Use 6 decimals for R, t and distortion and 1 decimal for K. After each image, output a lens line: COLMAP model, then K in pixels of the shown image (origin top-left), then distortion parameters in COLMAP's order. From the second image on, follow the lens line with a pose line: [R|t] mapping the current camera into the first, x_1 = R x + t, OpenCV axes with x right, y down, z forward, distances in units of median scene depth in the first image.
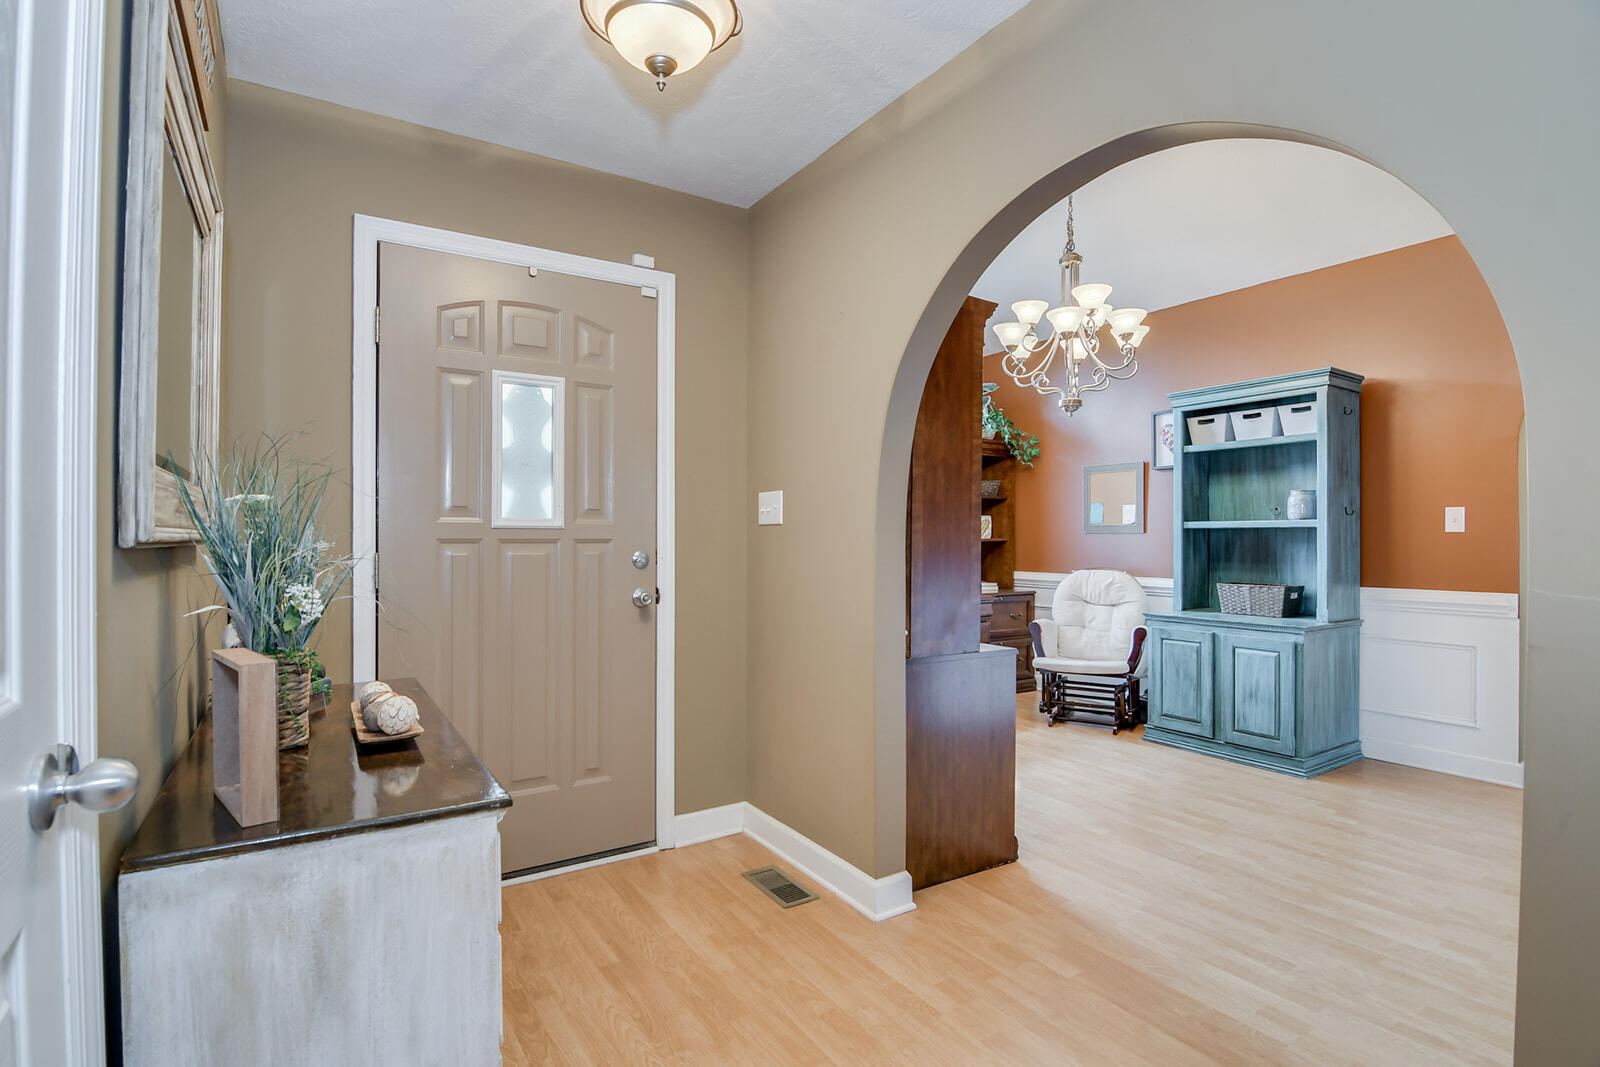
lens RADIAL K [[777.3, 0, 798.9], [0, 777.3, 534.5], [0, 0, 1]] dist [-0.012822, -0.008089]
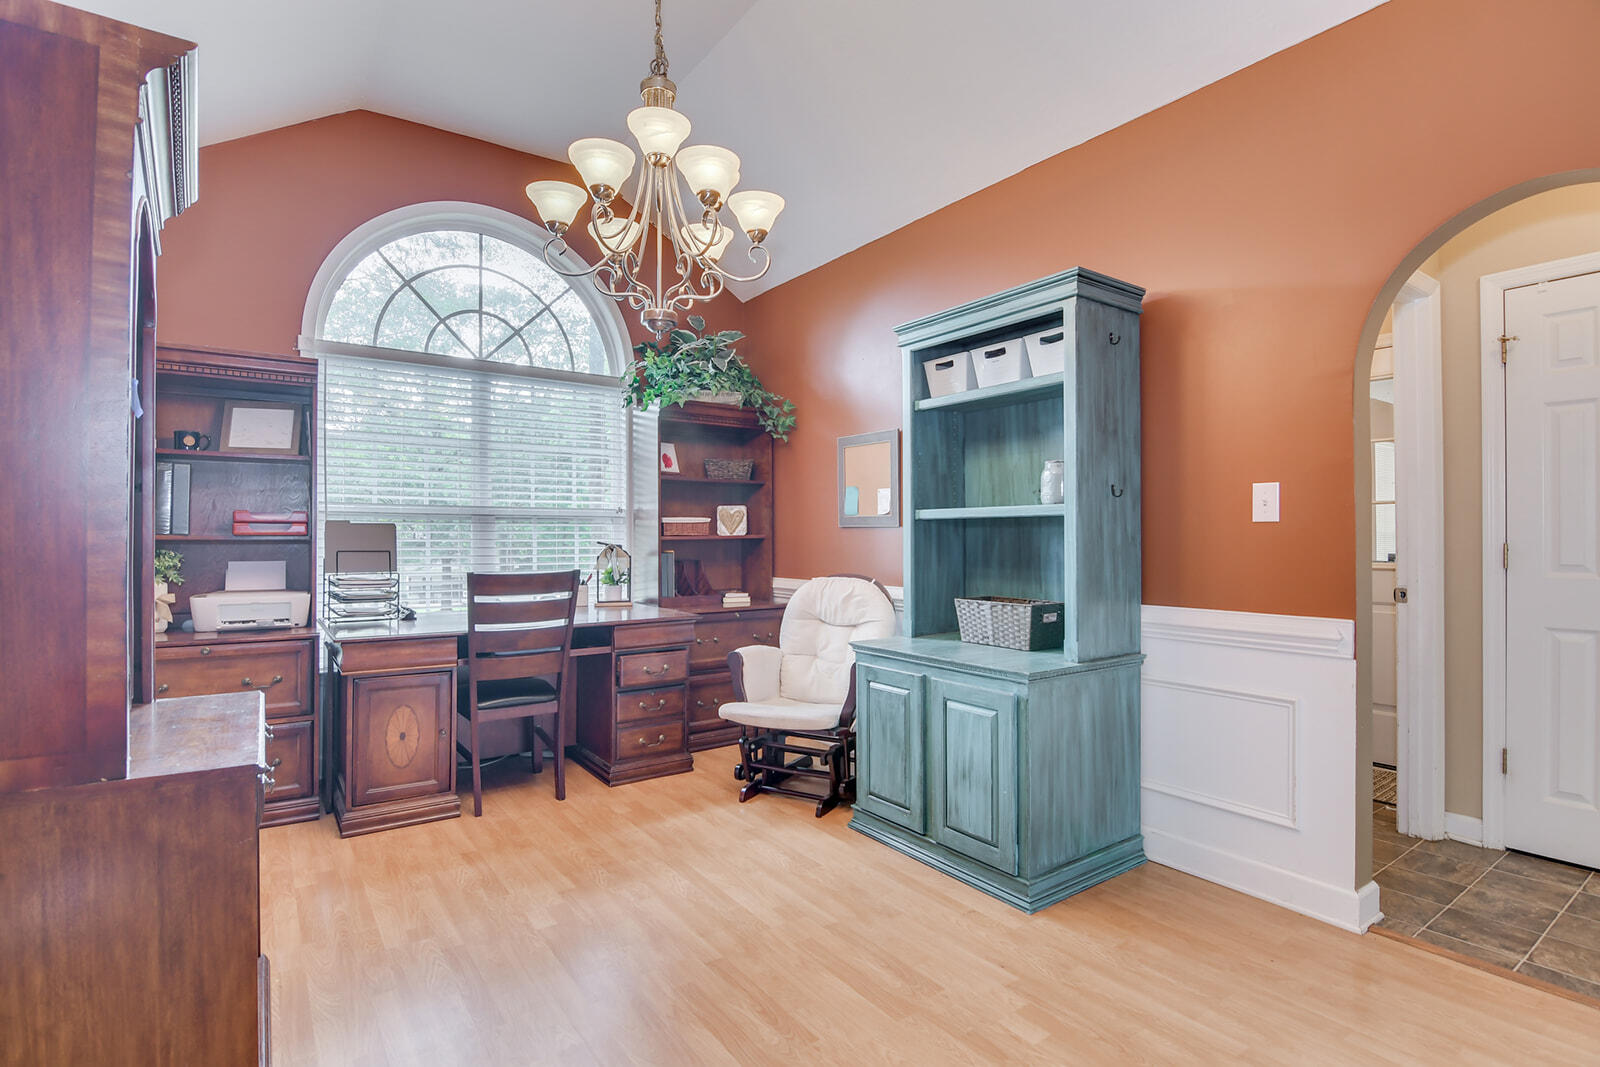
lens RADIAL K [[777.3, 0, 803.5], [0, 777.3, 531.1], [0, 0, 1]] dist [-0.012822, -0.008089]
pose [[0.998819, -0.001967, 0.048537, 0.390129], [0.002094, 0.999995, -0.002570, 0.004787], [-0.048531, 0.002668, 0.998818, 0.331084]]
